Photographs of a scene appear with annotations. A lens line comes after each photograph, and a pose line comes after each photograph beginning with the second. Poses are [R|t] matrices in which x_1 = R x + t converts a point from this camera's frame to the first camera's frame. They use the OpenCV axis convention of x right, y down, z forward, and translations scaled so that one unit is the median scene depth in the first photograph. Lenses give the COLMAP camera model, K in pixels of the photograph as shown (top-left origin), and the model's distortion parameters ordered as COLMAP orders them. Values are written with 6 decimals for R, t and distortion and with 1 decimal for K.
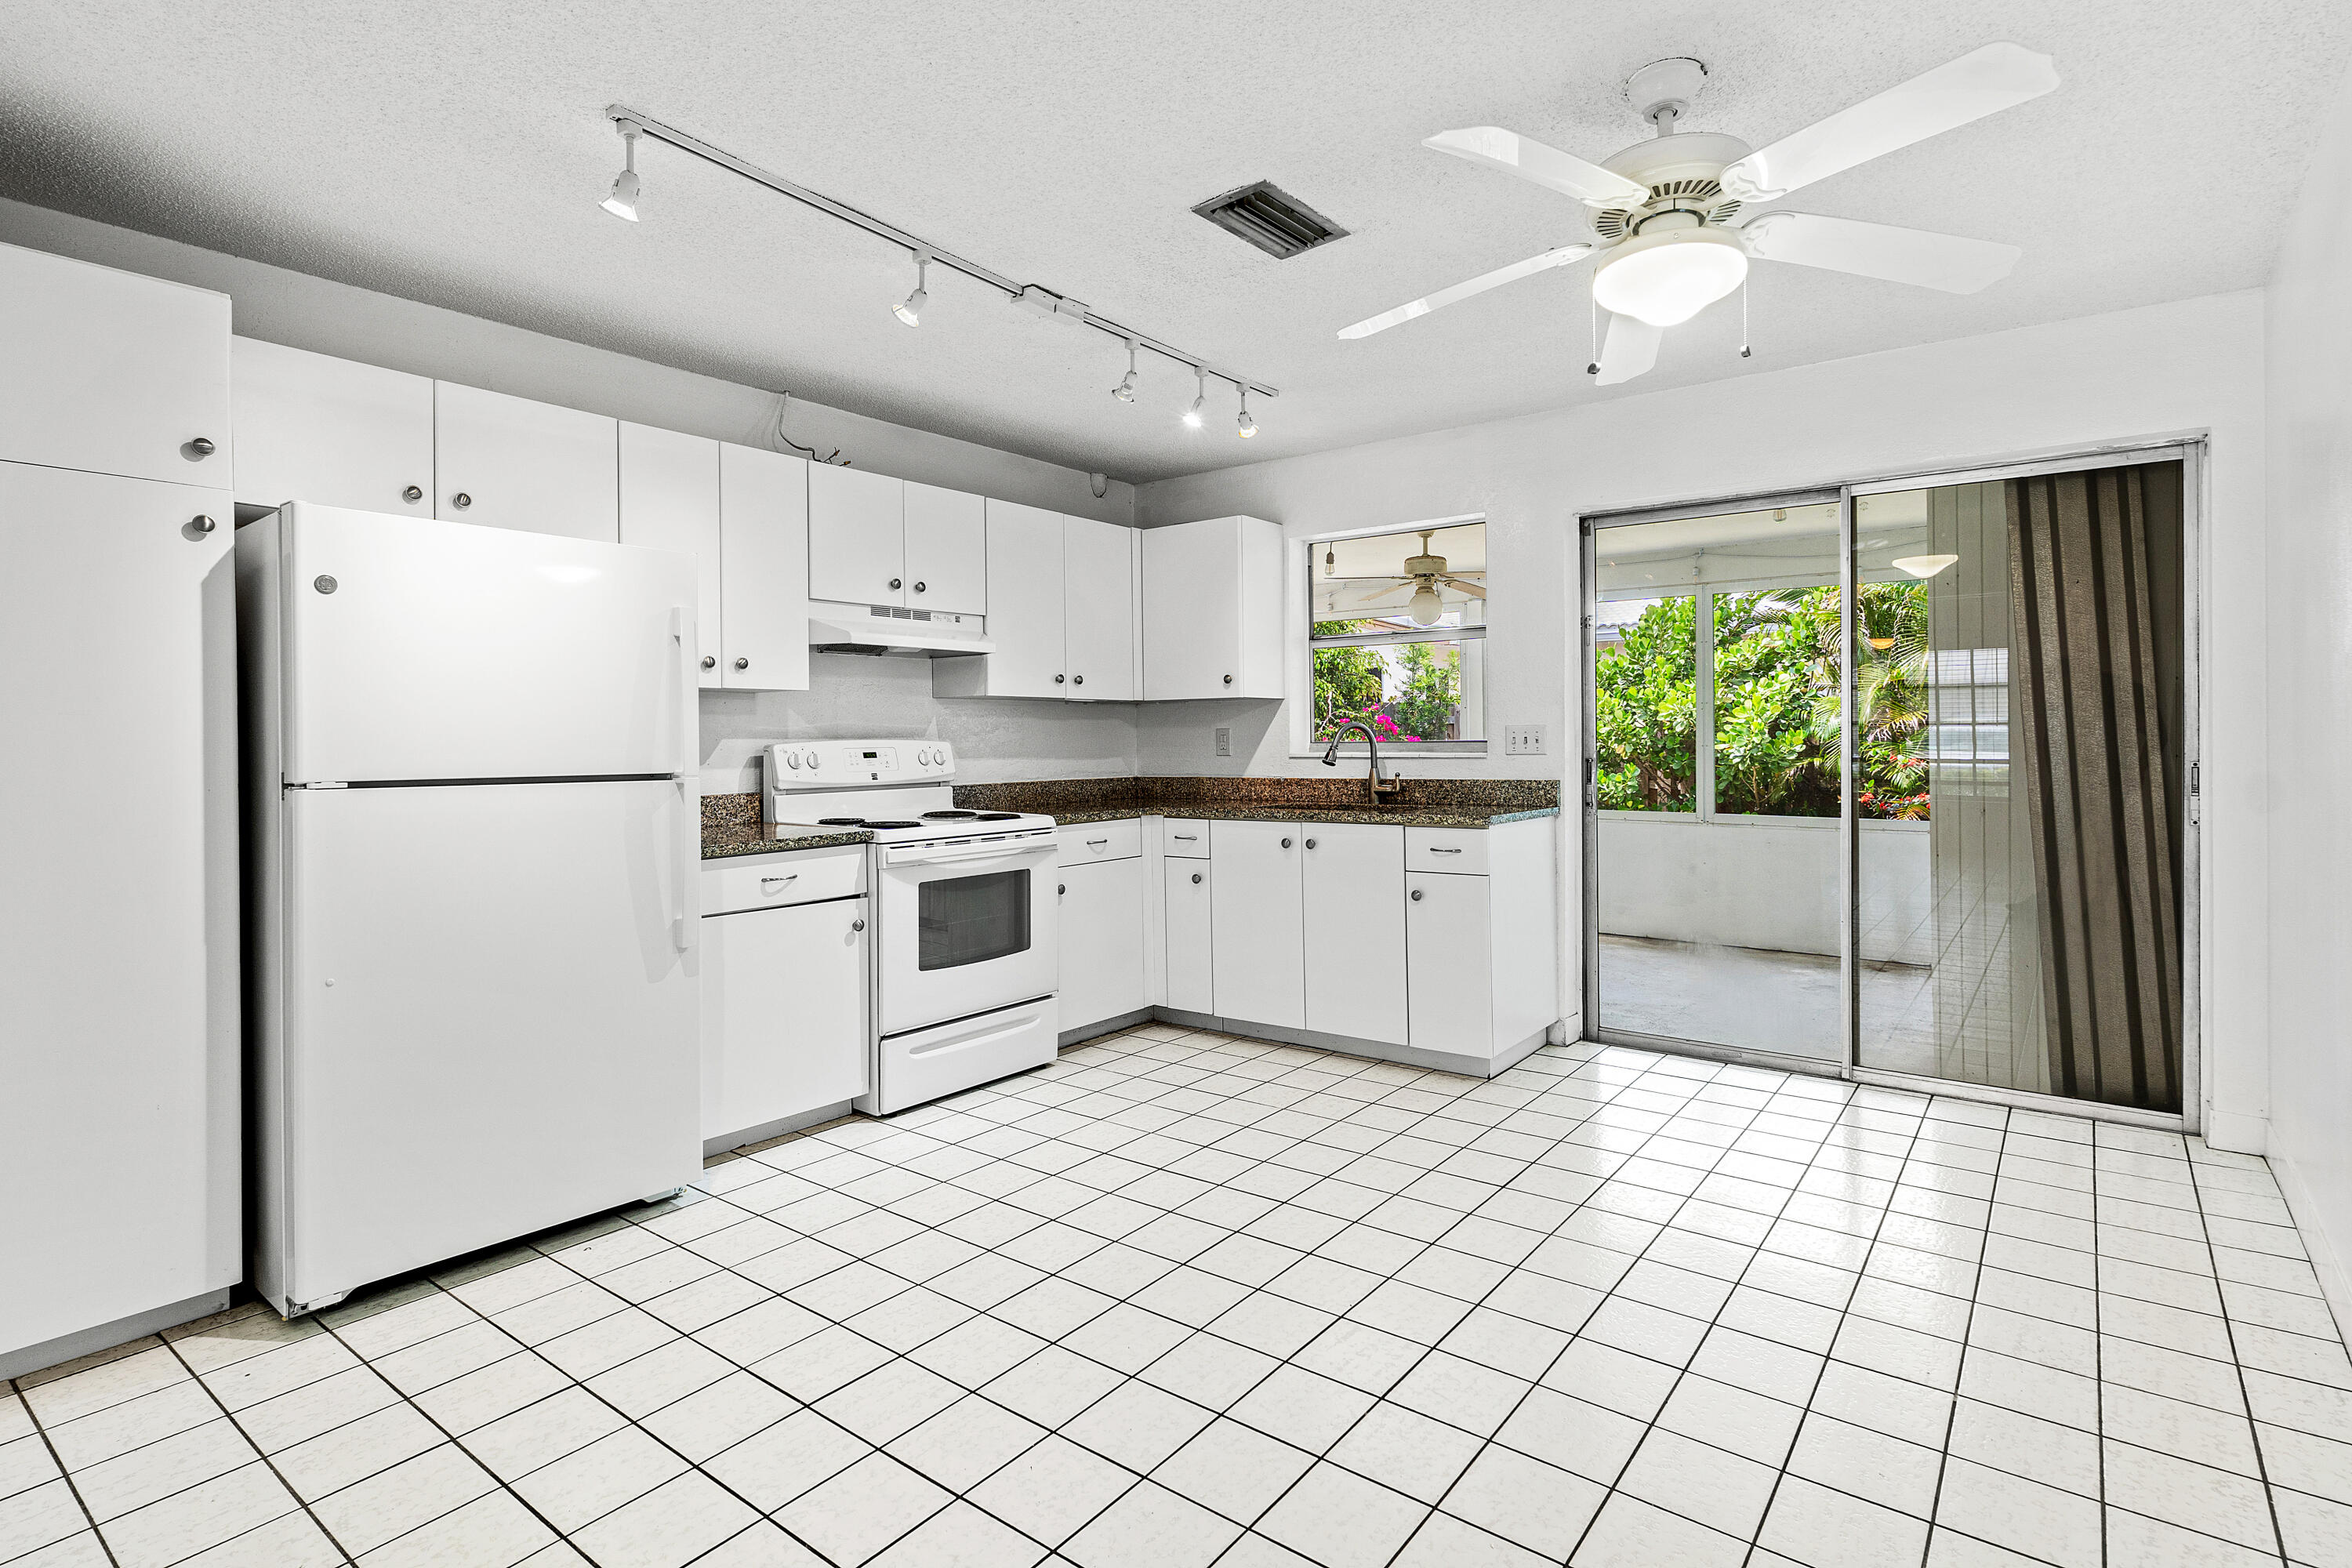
lens RADIAL K [[1172.1, 0, 1220.0], [0, 1172.1, 712.5], [0, 0, 1]] dist [0.005582, -0.001640]
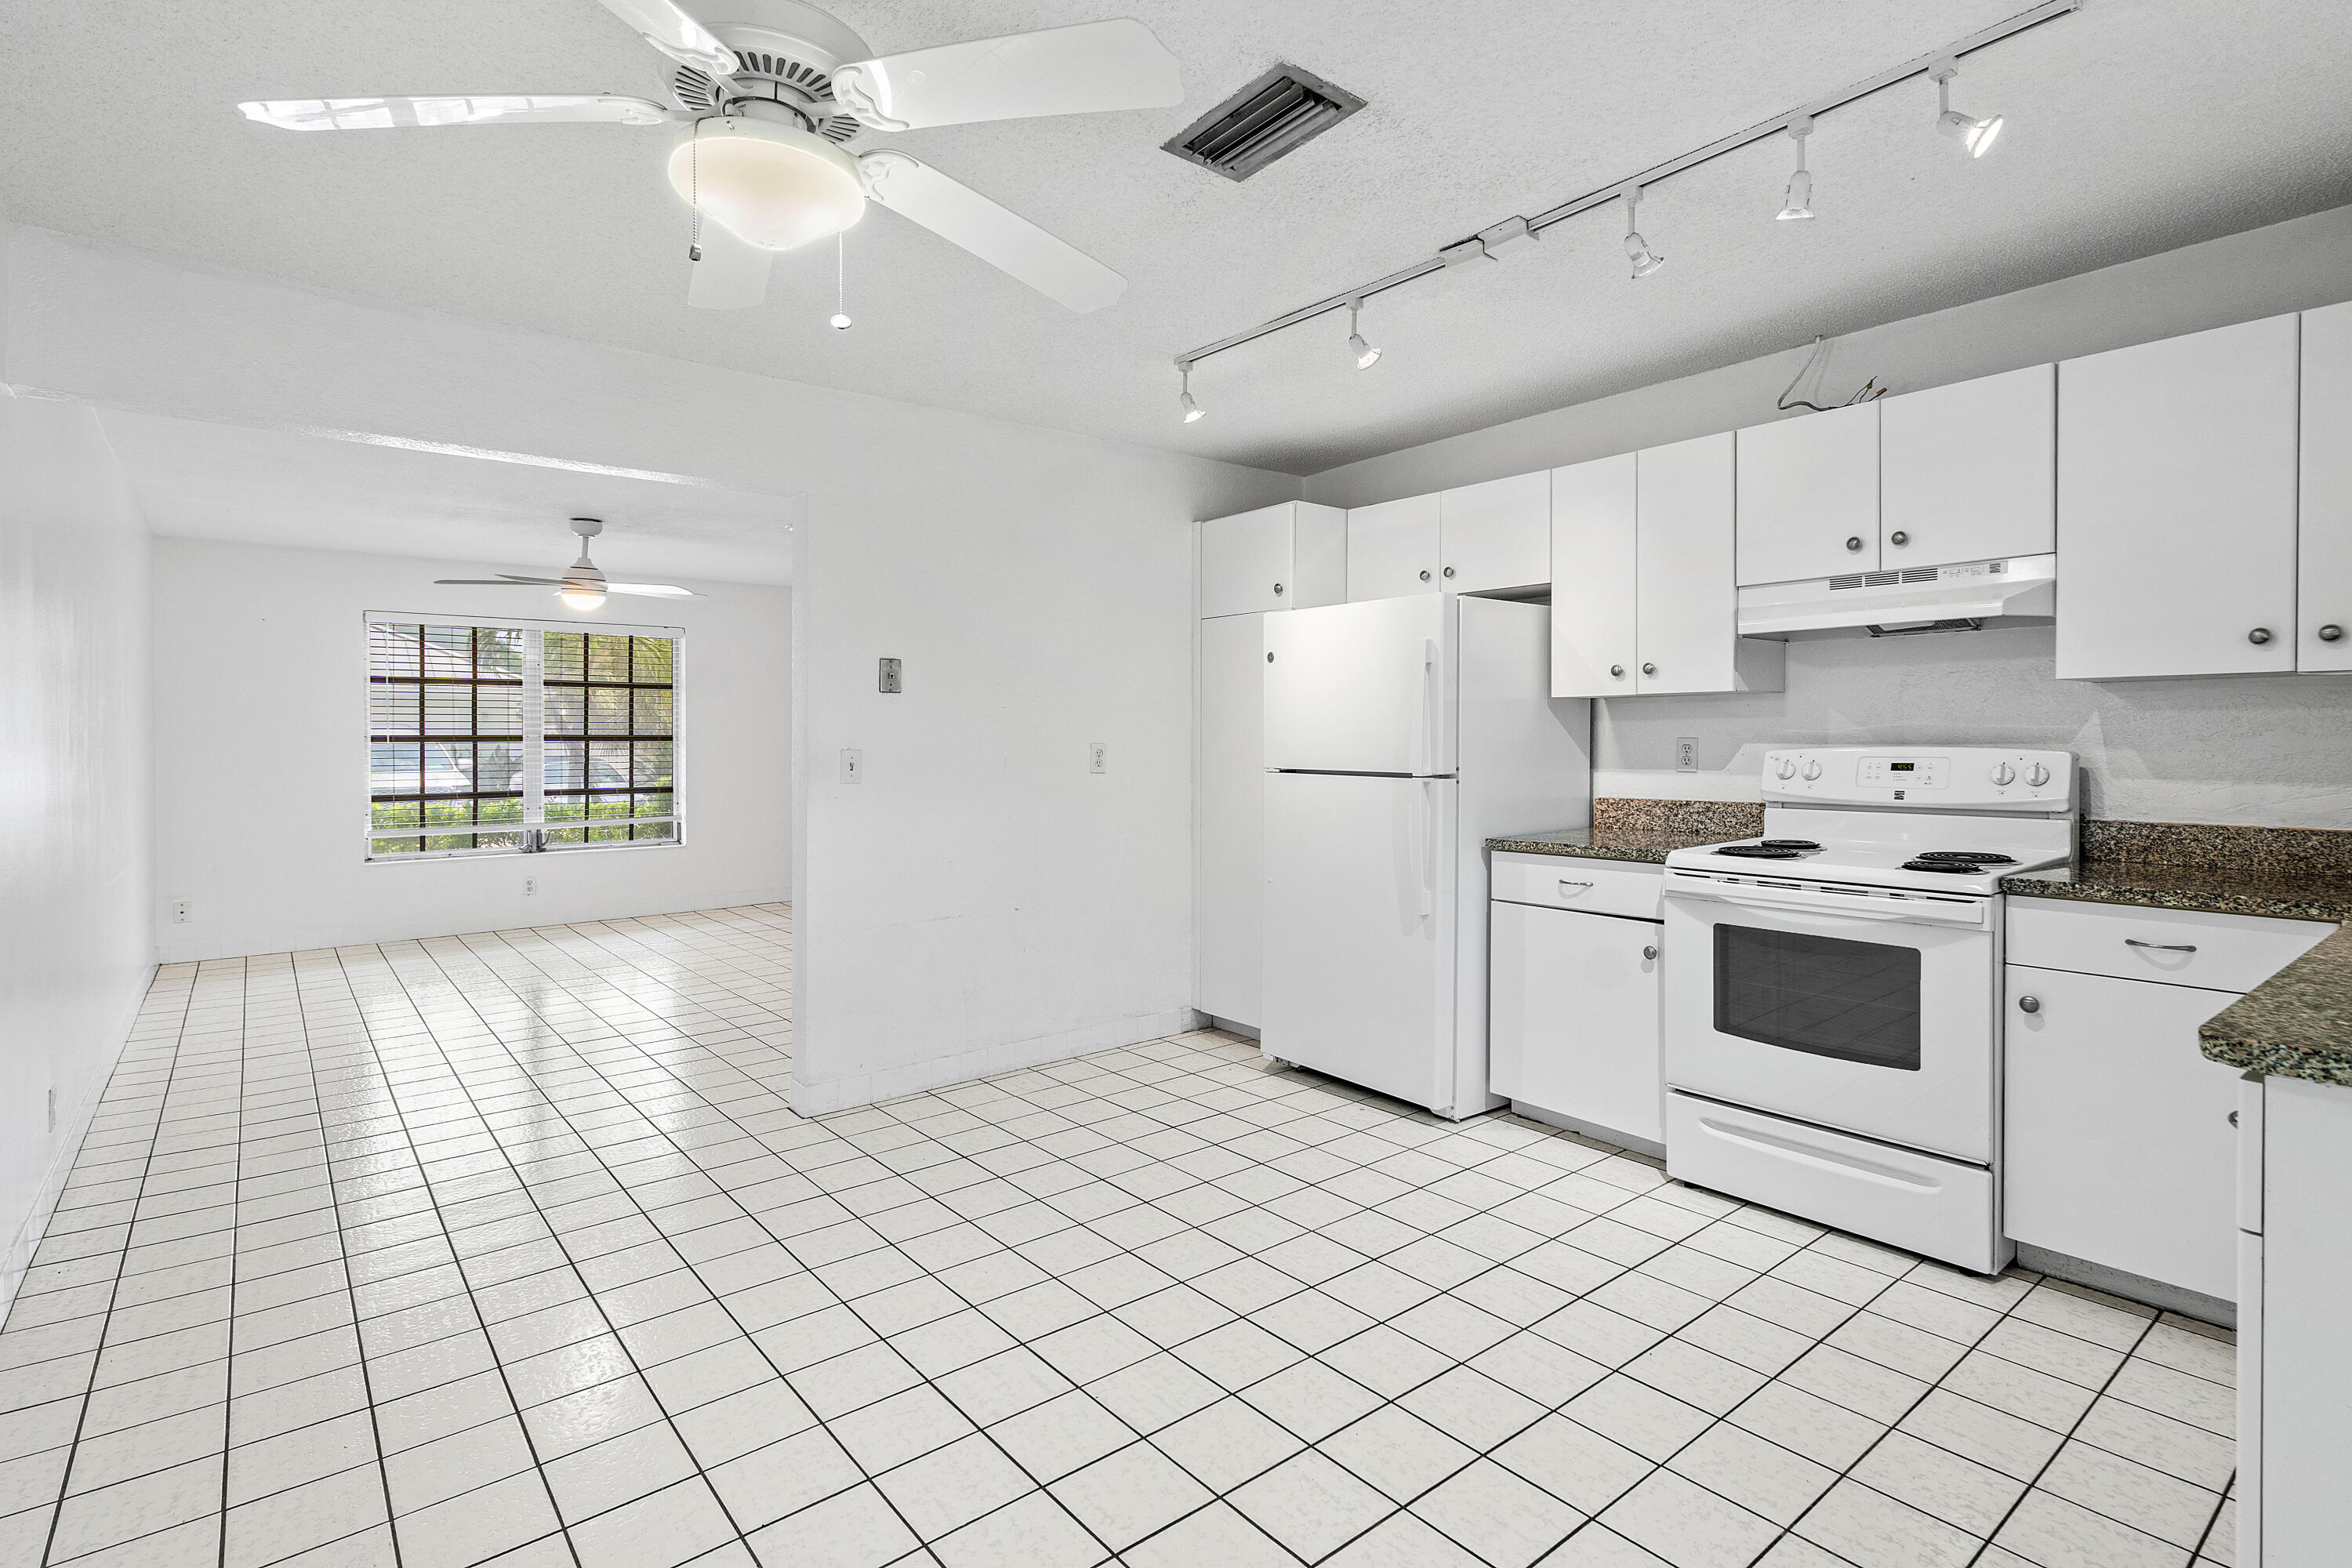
lens RADIAL K [[1172.1, 0, 1208.3], [0, 1172.1, 713.7], [0, 0, 1]] dist [0.005582, -0.001640]
pose [[-0.246274, -0.007797, -0.969169, 0.565918], [0.027663, 0.999504, -0.015070, 0.000956], [0.968805, -0.030521, -0.245936, 0.774933]]
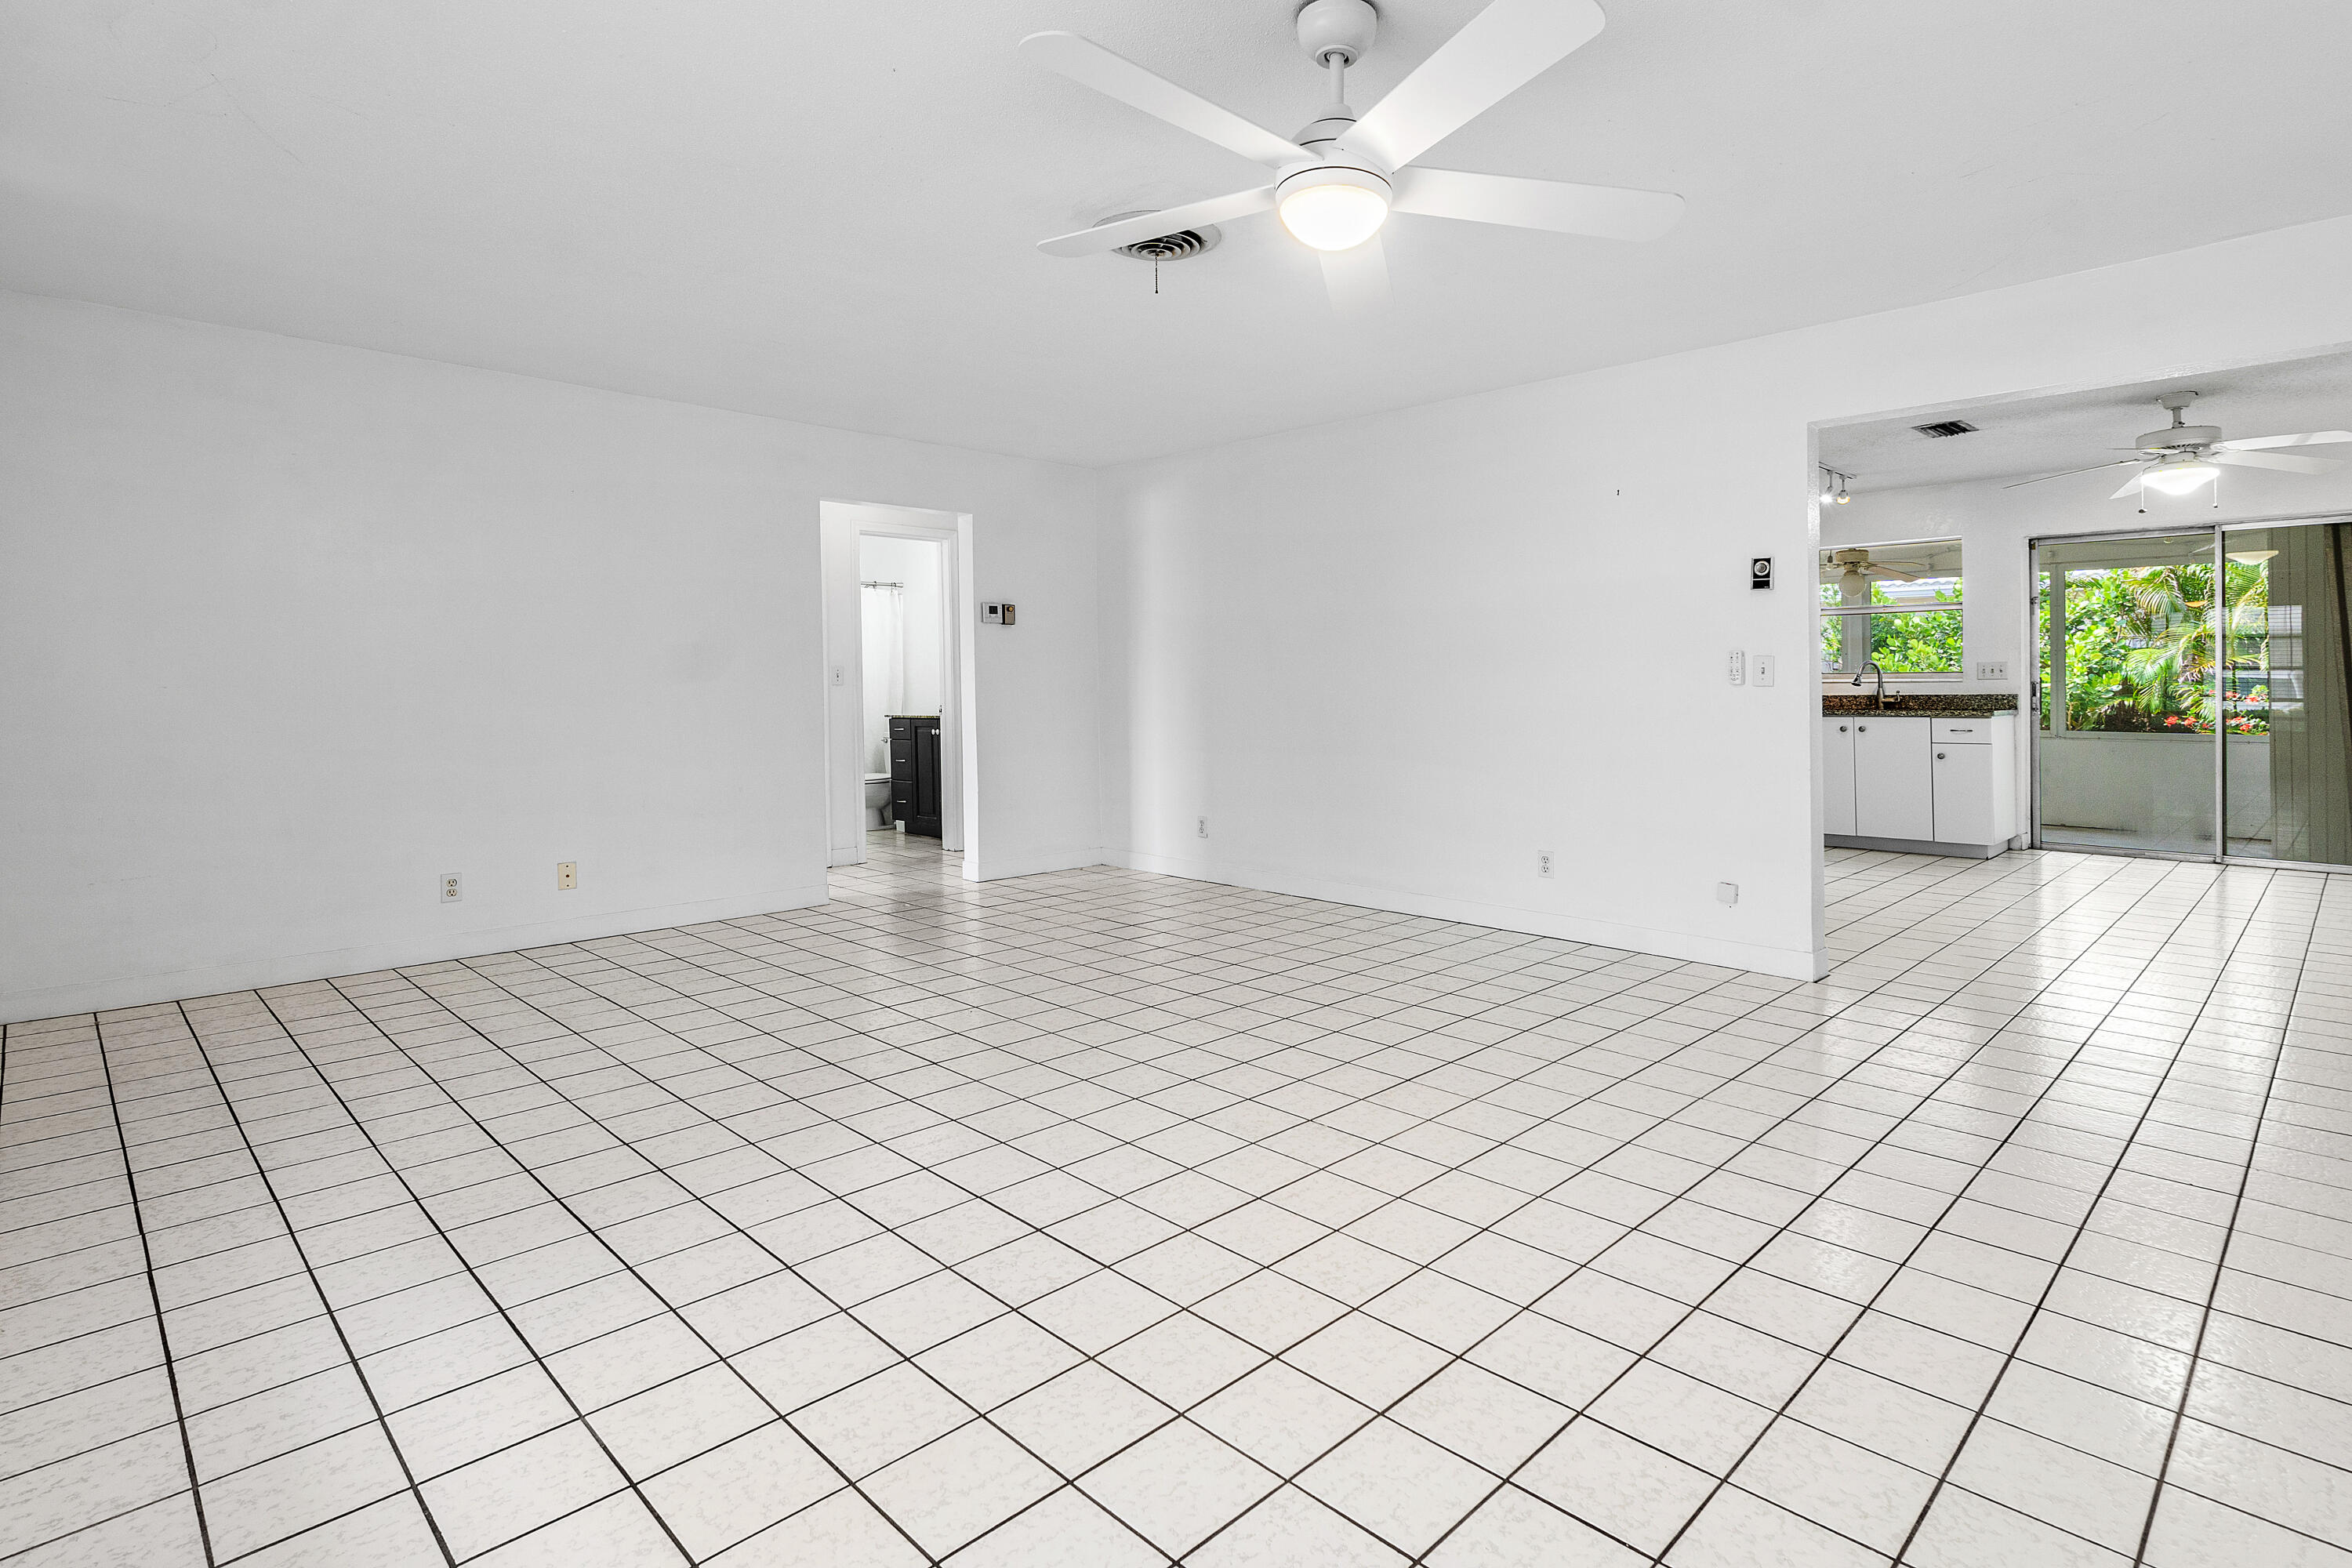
lens RADIAL K [[1172.1, 0, 1165.7], [0, 1172.1, 655.4], [0, 0, 1]] dist [0.005582, -0.001640]
pose [[0.985260, 0.003437, -0.171032, -0.656873], [-0.004421, 0.999976, -0.005376, 0.016553], [0.171009, 0.006053, 0.985251, -0.918969]]
